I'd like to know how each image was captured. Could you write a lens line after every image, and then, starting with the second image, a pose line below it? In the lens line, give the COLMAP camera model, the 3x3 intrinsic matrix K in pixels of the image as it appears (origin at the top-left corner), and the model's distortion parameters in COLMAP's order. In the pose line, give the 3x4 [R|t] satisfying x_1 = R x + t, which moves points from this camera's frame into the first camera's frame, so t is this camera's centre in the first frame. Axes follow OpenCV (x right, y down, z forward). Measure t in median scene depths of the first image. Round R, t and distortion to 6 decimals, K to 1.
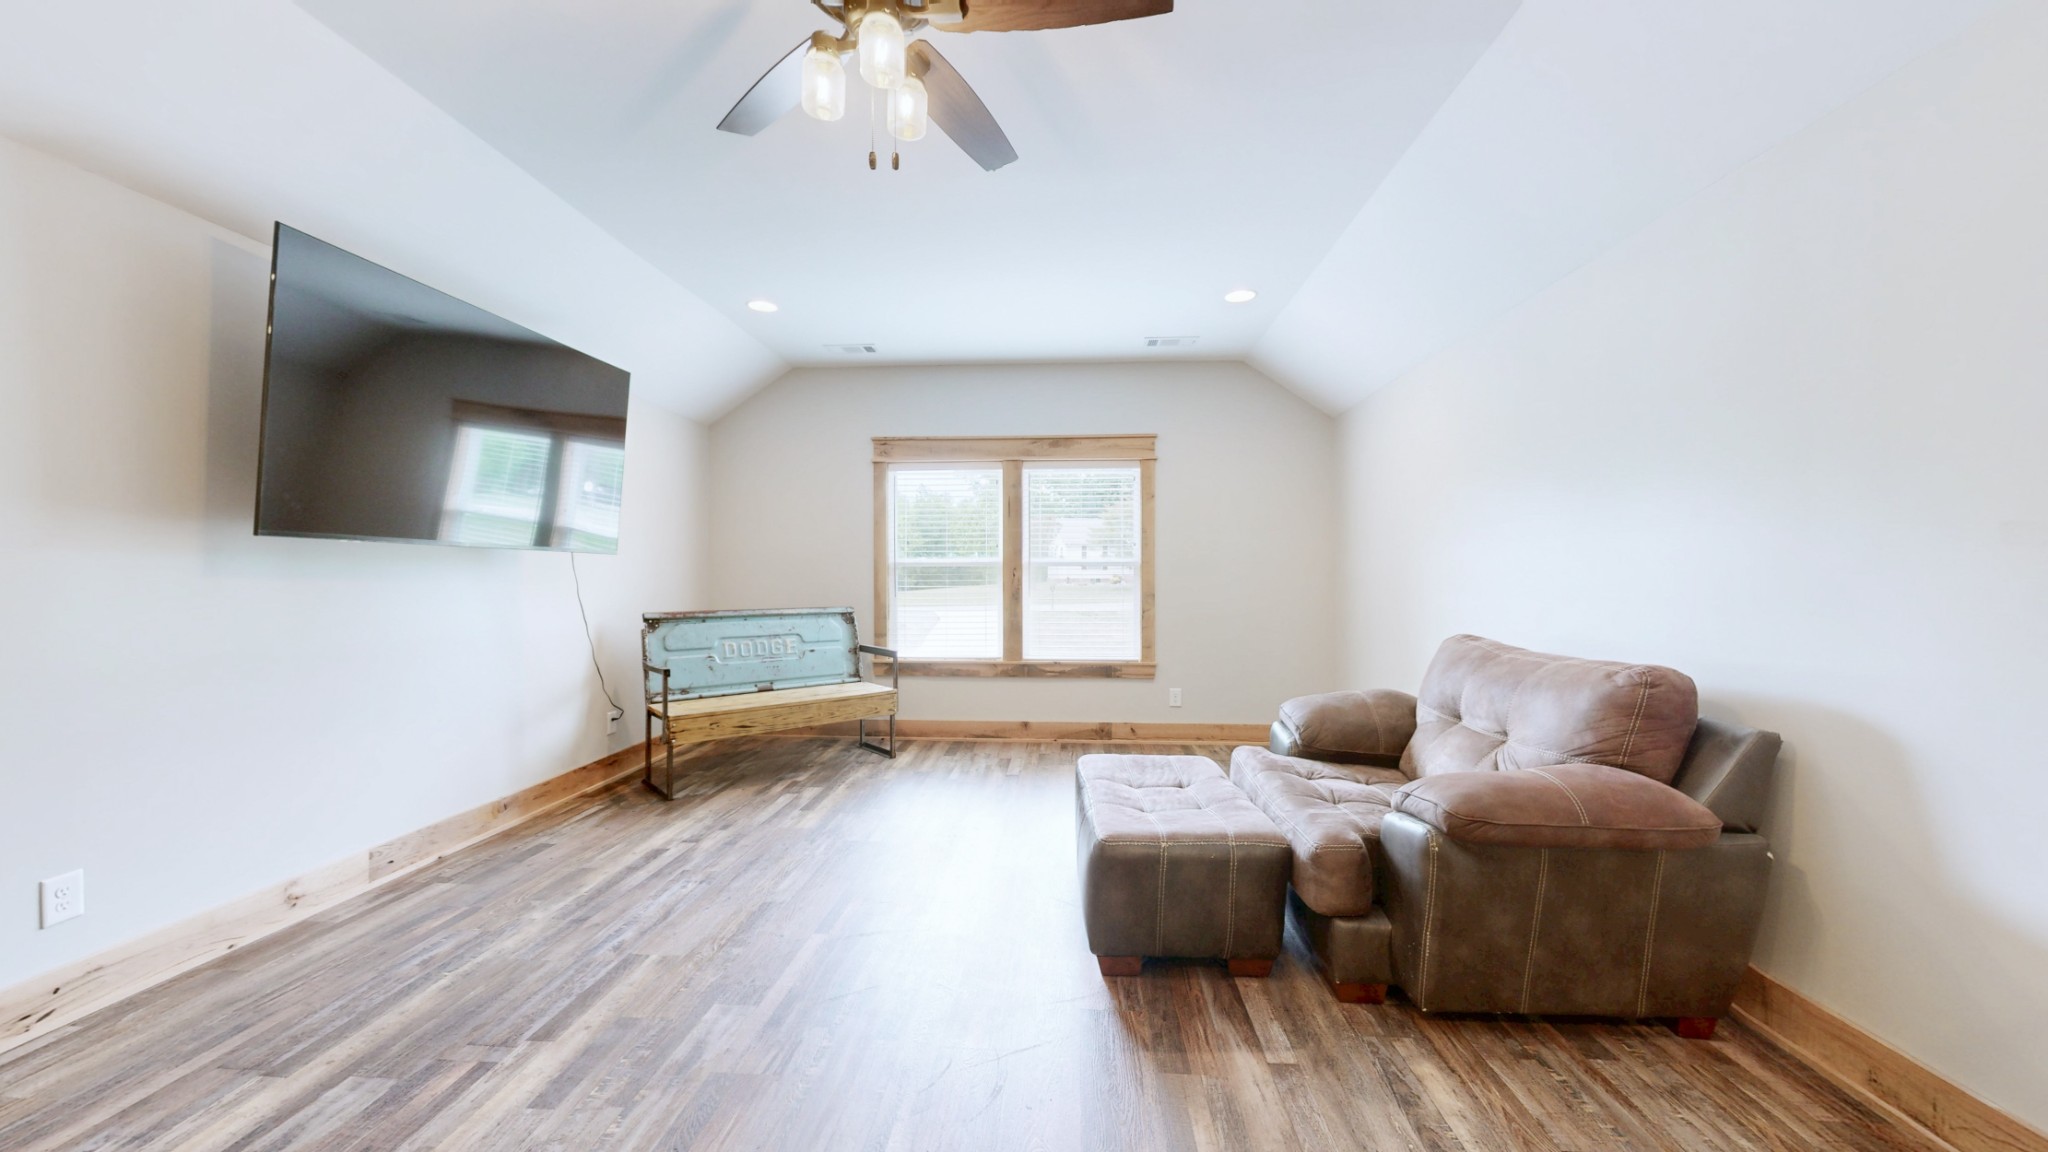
lens RADIAL K [[750.5, 0, 1025.4], [0, 750.5, 579.0], [0, 0, 1]] dist [0.000924, -0.000645]
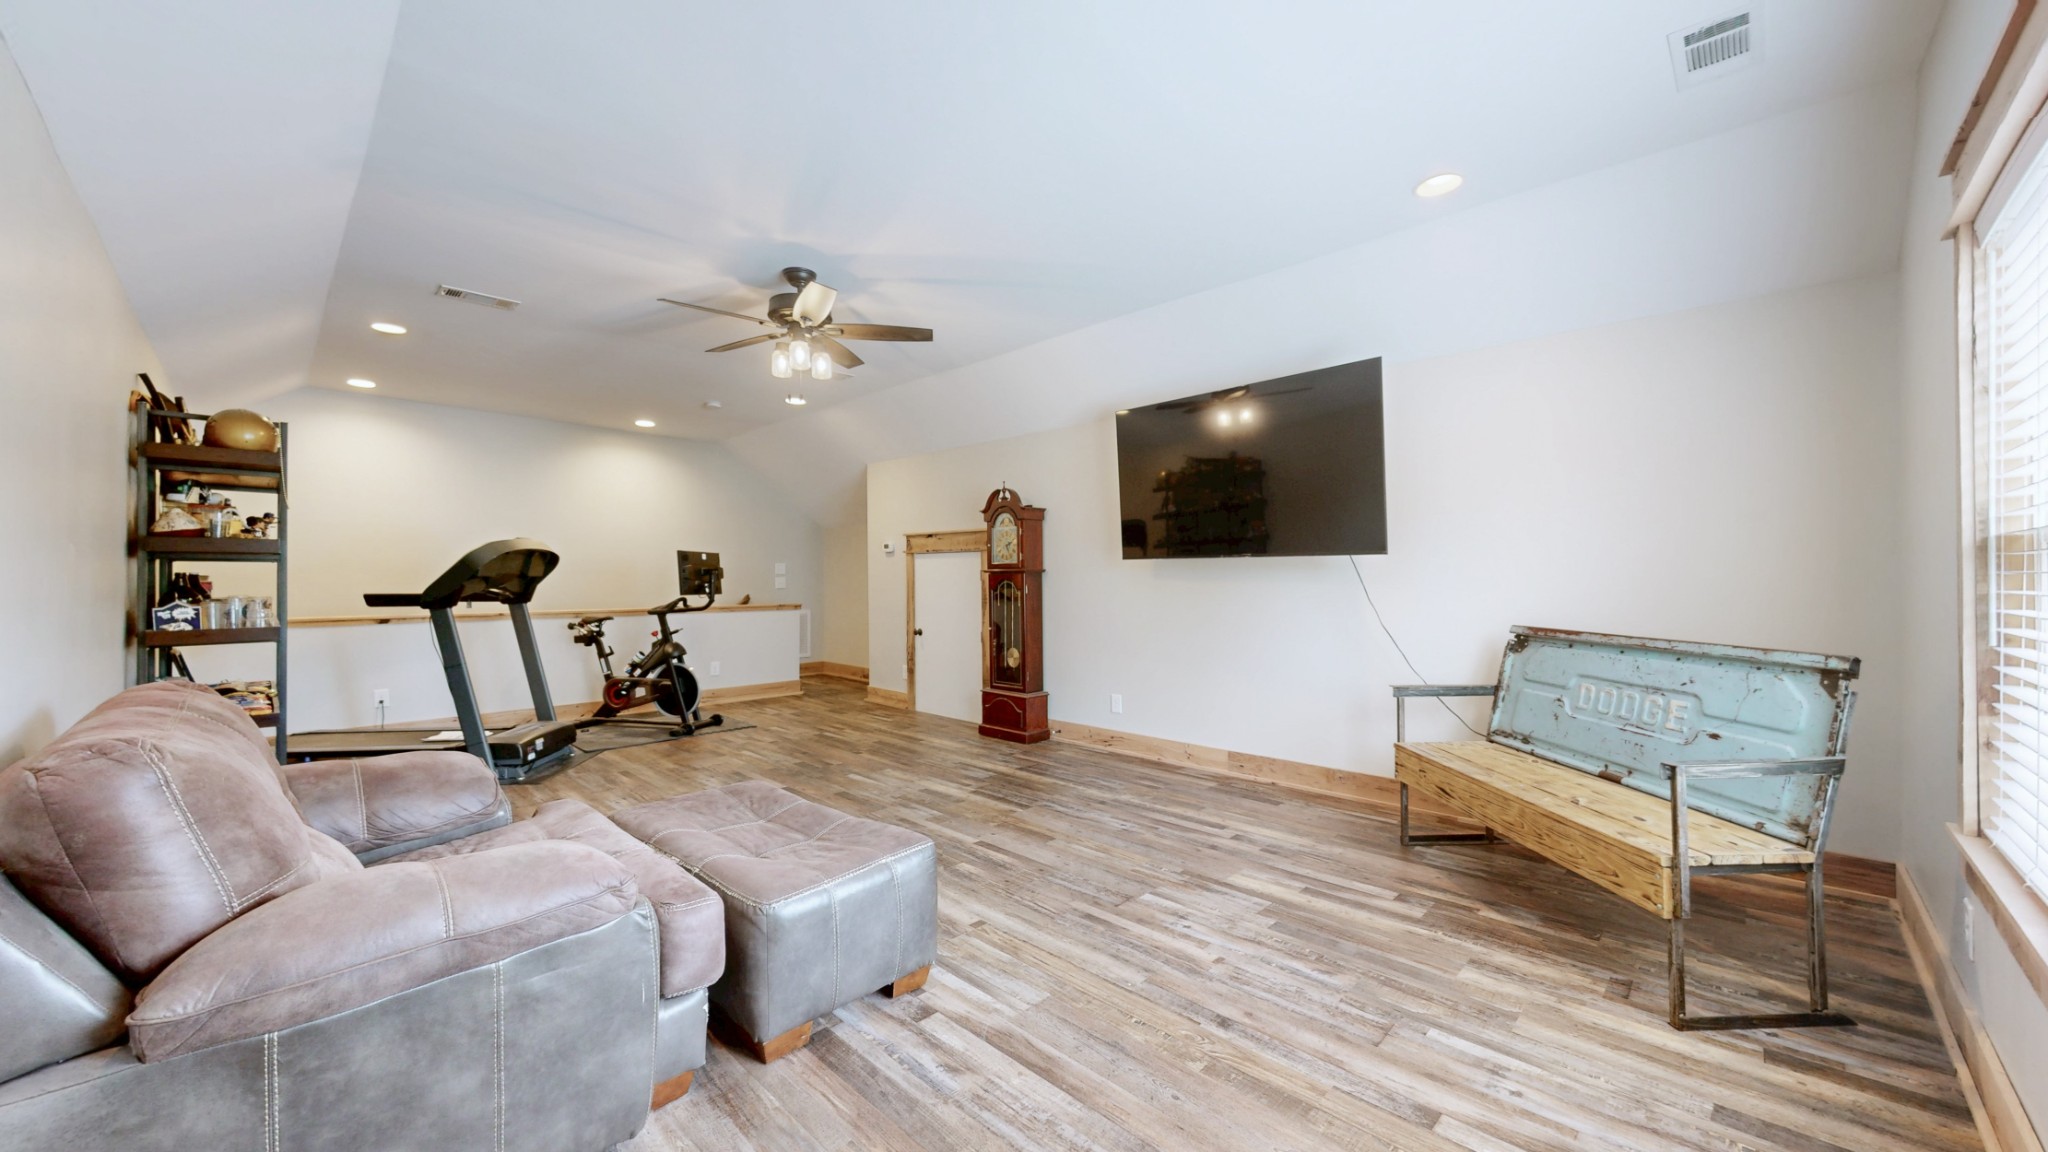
lens RADIAL K [[750.5, 0, 1023.8], [0, 750.5, 573.7], [0, 0, 1]] dist [0.000924, -0.000645]
pose [[-0.652334, -0.002526, -0.757927, 0.579521], [0.001023, 0.999991, -0.004213, -0.007948], [0.757931, -0.003524, -0.652326, 1.604446]]
